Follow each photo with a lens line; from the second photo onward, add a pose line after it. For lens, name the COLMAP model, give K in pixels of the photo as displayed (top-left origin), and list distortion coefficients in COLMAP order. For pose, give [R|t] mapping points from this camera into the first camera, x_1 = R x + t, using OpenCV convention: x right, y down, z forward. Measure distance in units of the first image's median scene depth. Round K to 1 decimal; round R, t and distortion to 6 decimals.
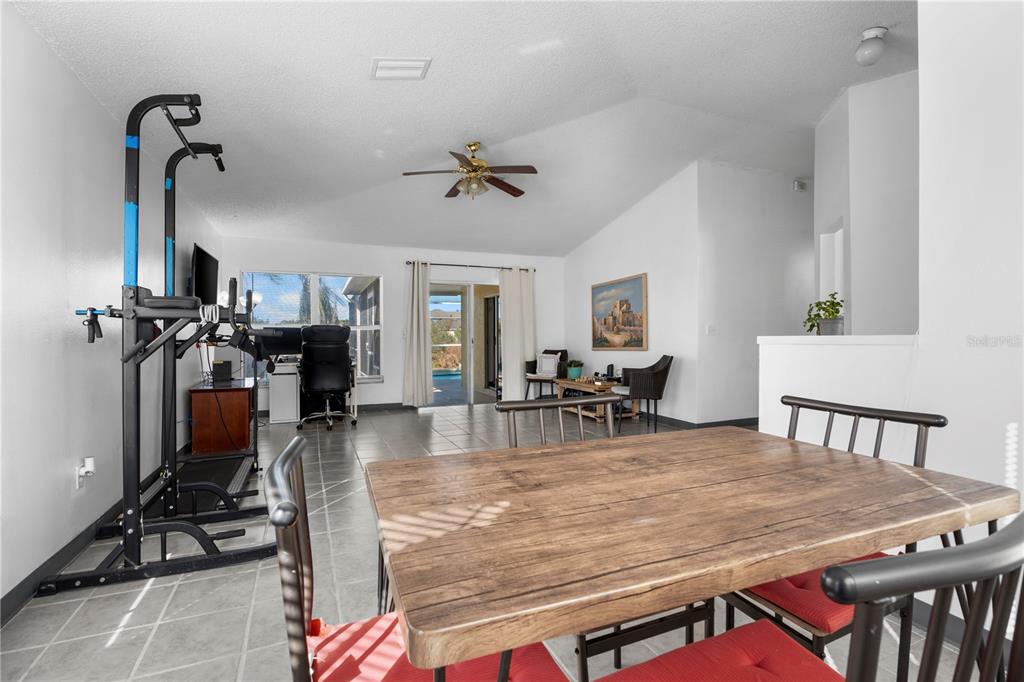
lens RADIAL K [[480.0, 0, 512.0], [0, 480.0, 341.0], [0, 0, 1]] dist [-0.001058, -0.000075]
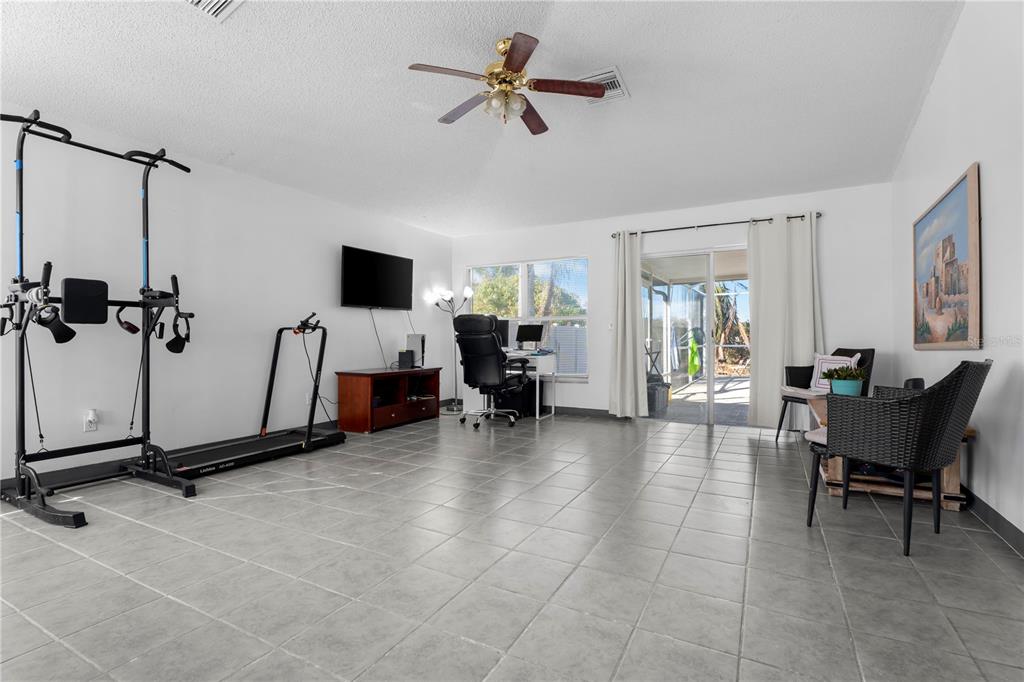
lens RADIAL K [[480.4, 0, 512.0], [0, 480.4, 341.0], [0, 0, 1]] dist [0.003009, 0.000668]
pose [[0.632198, 0.004875, -0.774791, 0.305748], [-0.006160, 0.999980, 0.001266, 0.012795], [0.774782, 0.003972, 0.632216, 0.372413]]
